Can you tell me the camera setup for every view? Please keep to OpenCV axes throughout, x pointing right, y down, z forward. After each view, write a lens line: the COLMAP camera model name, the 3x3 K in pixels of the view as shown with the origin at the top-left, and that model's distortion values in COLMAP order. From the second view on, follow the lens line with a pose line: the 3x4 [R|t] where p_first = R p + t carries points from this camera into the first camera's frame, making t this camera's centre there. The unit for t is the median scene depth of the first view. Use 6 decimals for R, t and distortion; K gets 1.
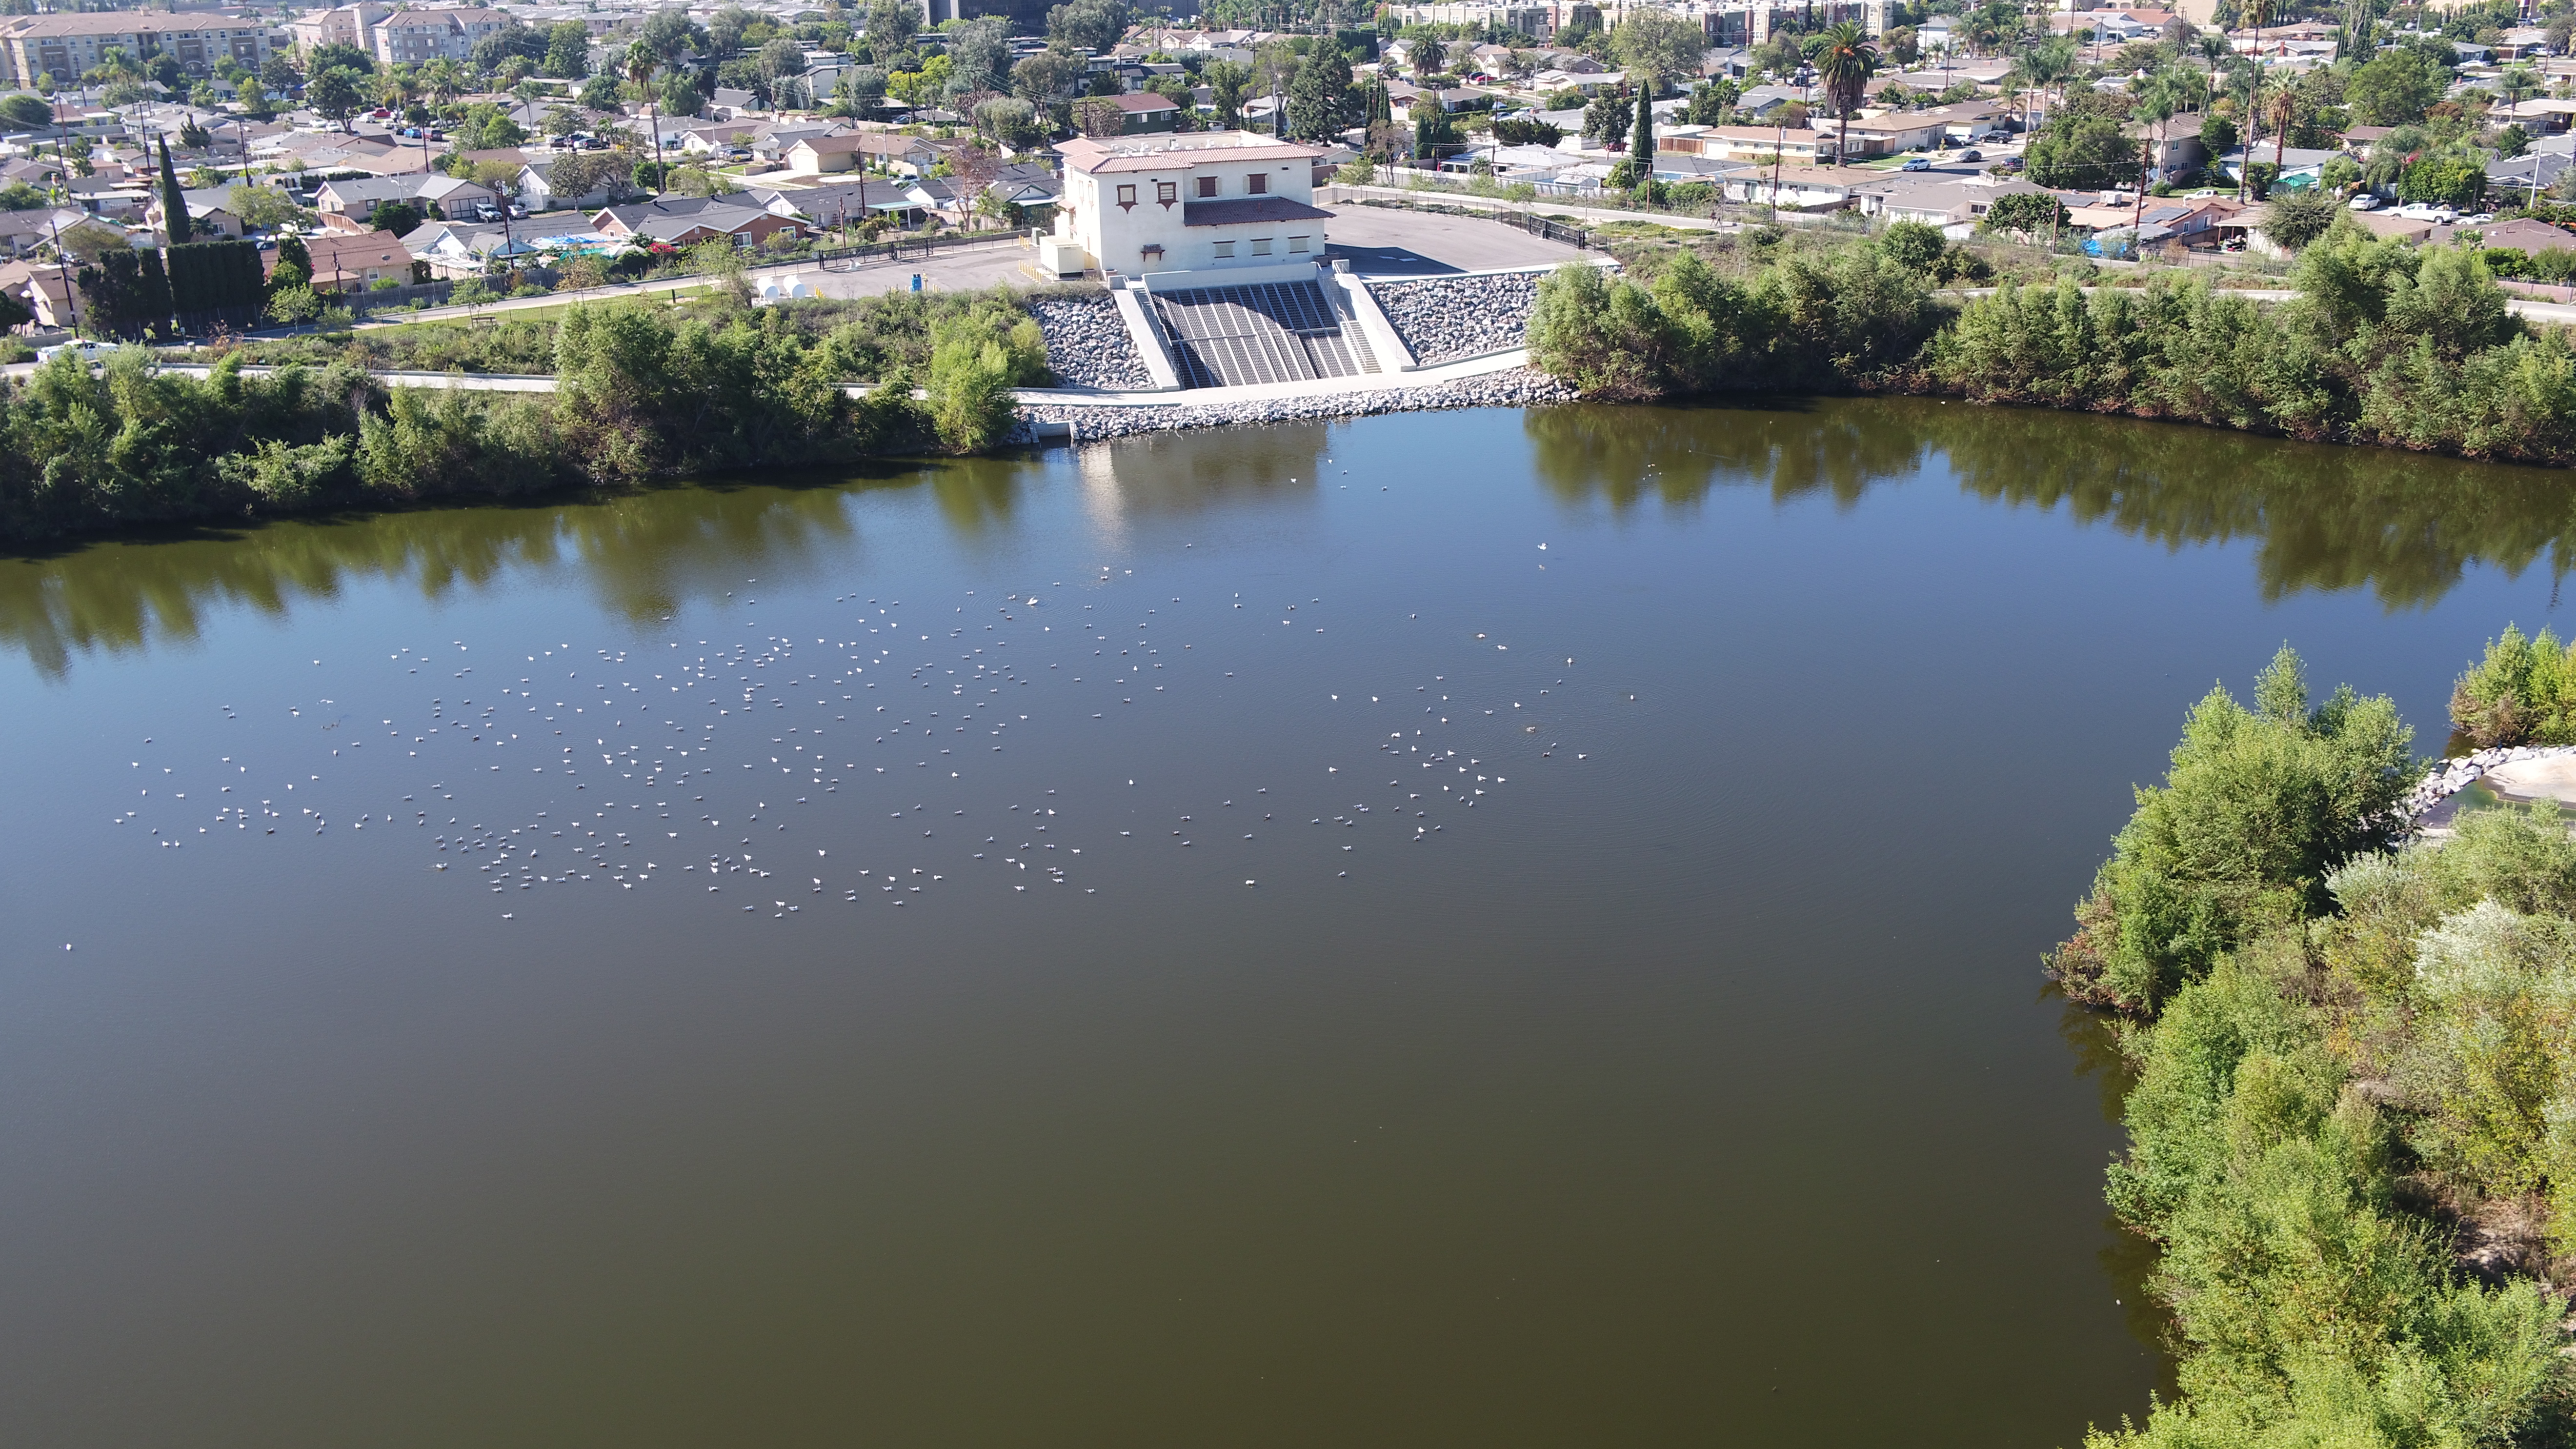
lens RADIAL K [[2223.7, 0, 1284.8], [0, 2223.7, 732.1], [0, 0, 1]] dist [0.005035, -0.006132]
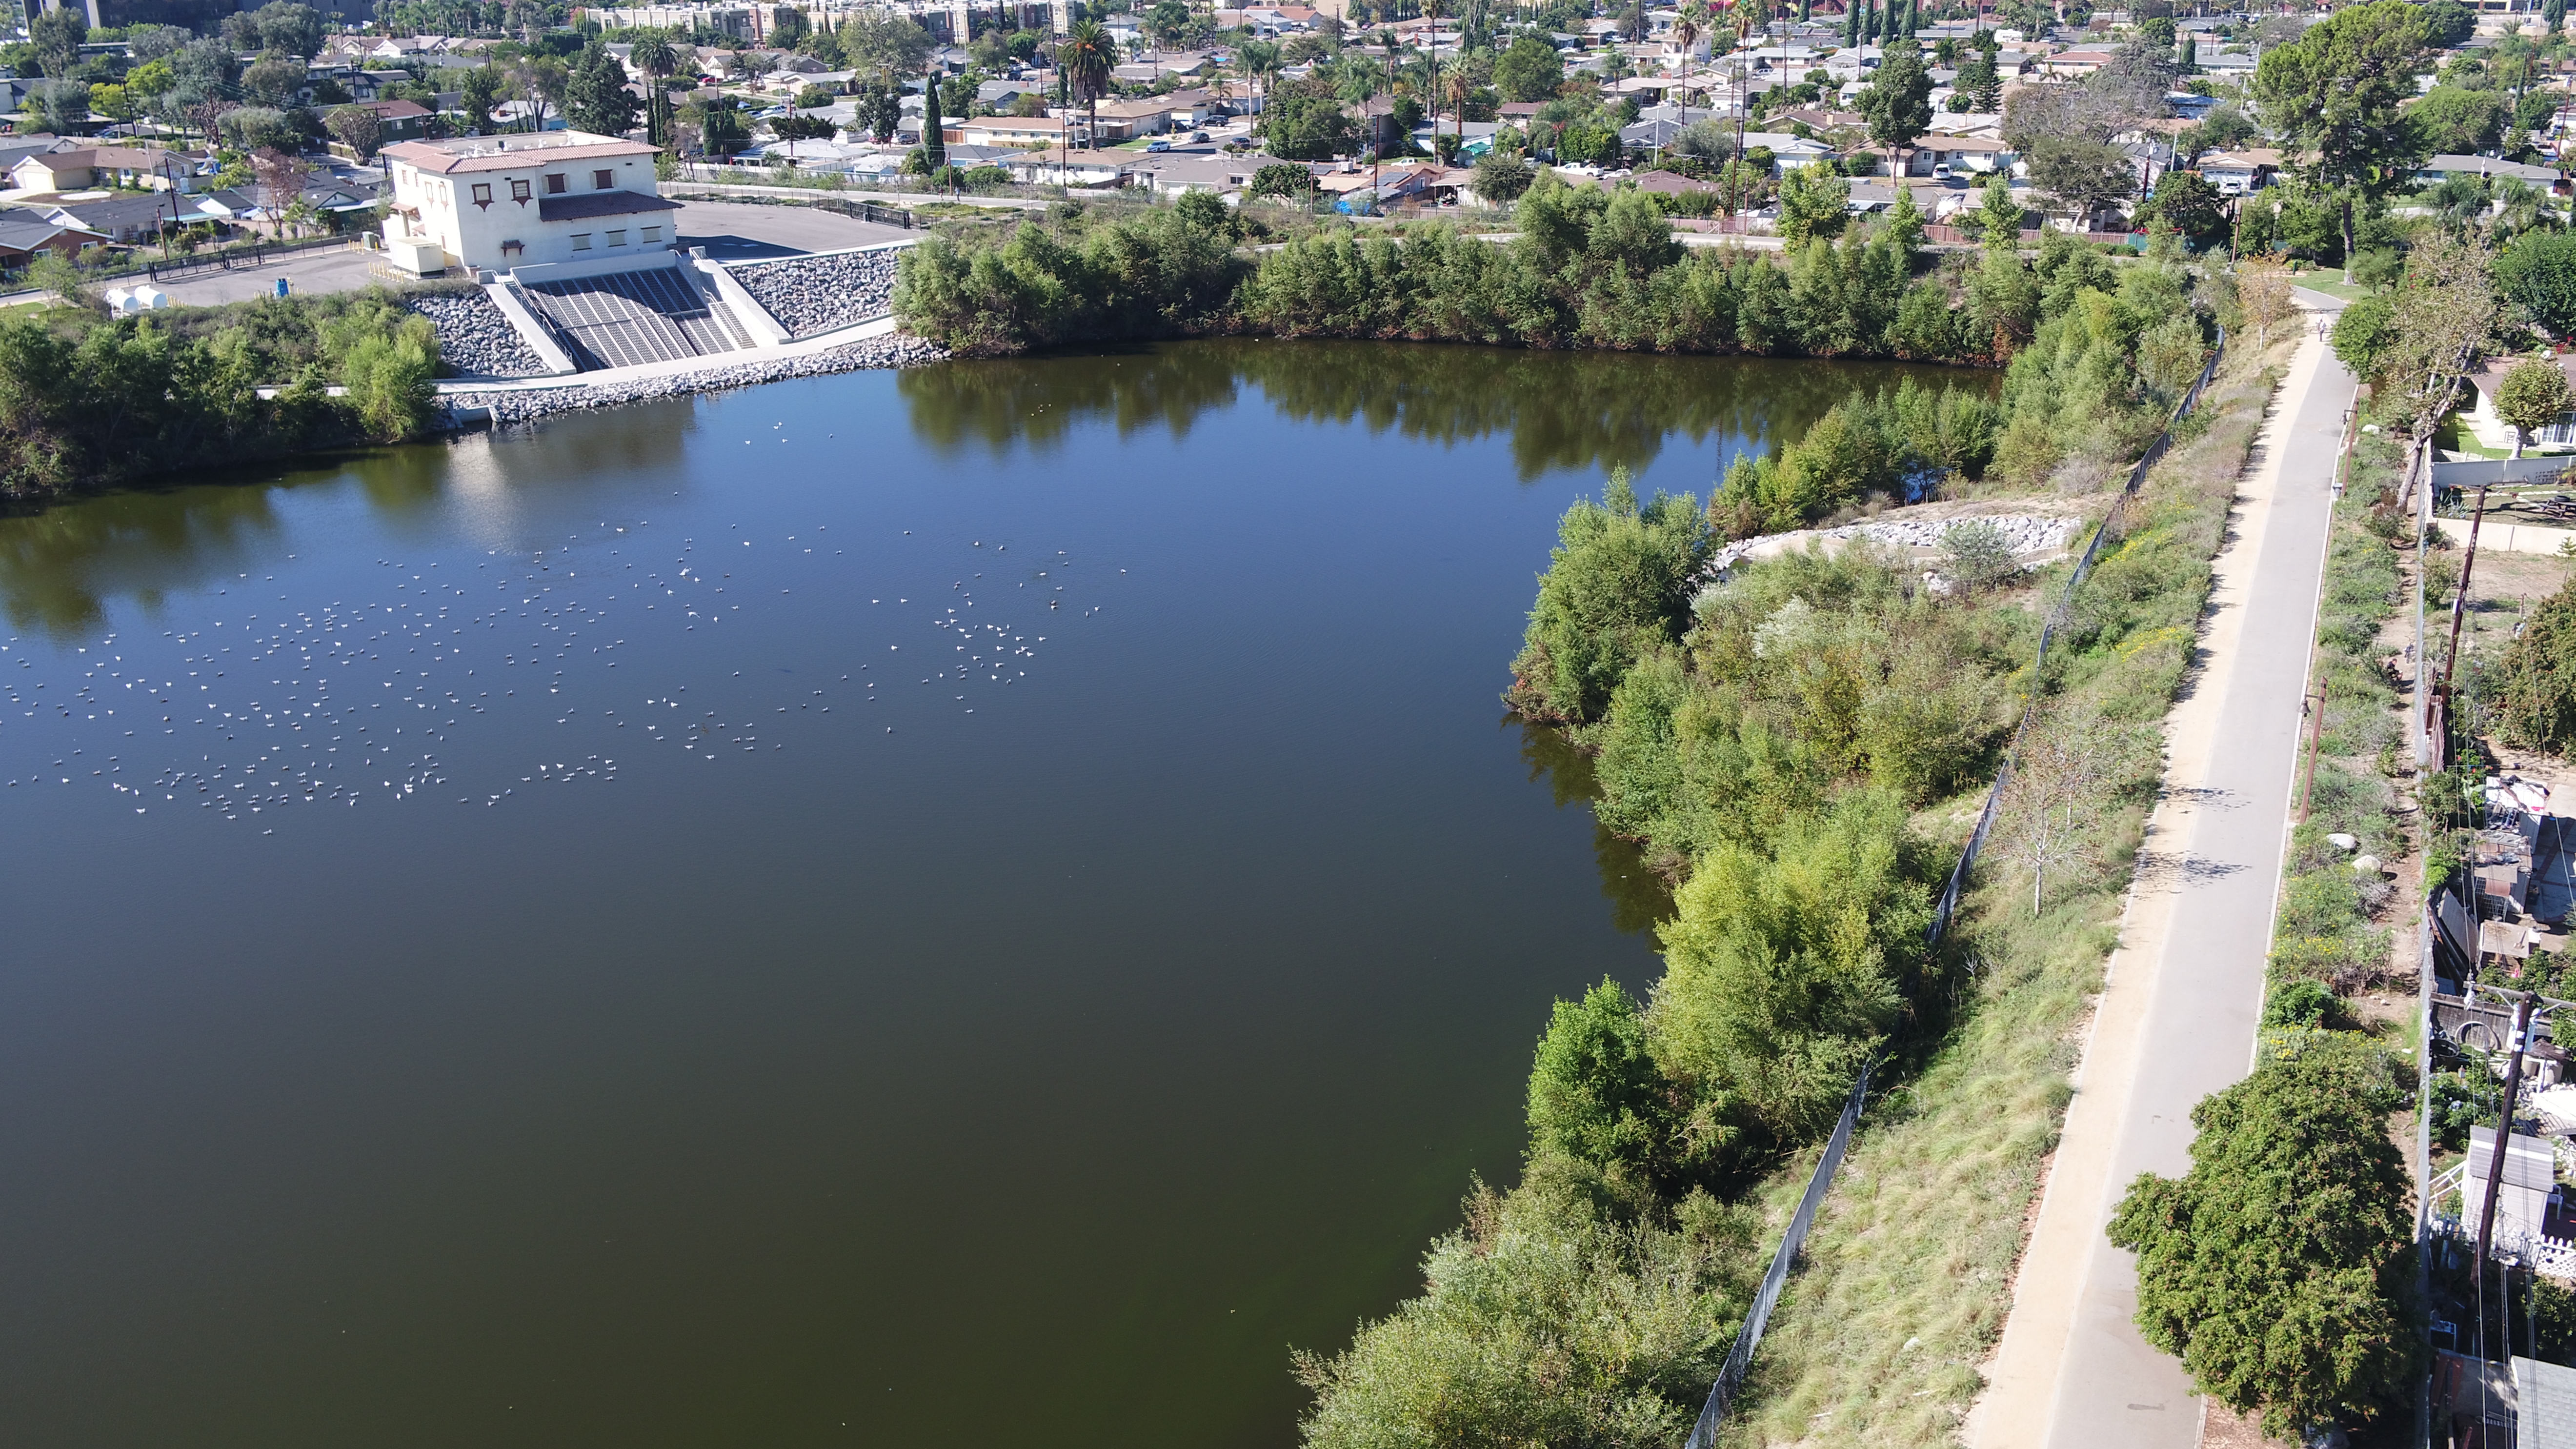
lens RADIAL K [[2223.7, 0, 1289.1], [0, 2223.7, 719.8], [0, 0, 1]] dist [0.005035, -0.006132]
pose [[0.932166, -0.119118, 0.341874, -0.110028], [0.120856, 0.992536, 0.016296, 0.033495], [-0.341263, 0.026127, 0.939605, -0.107247]]
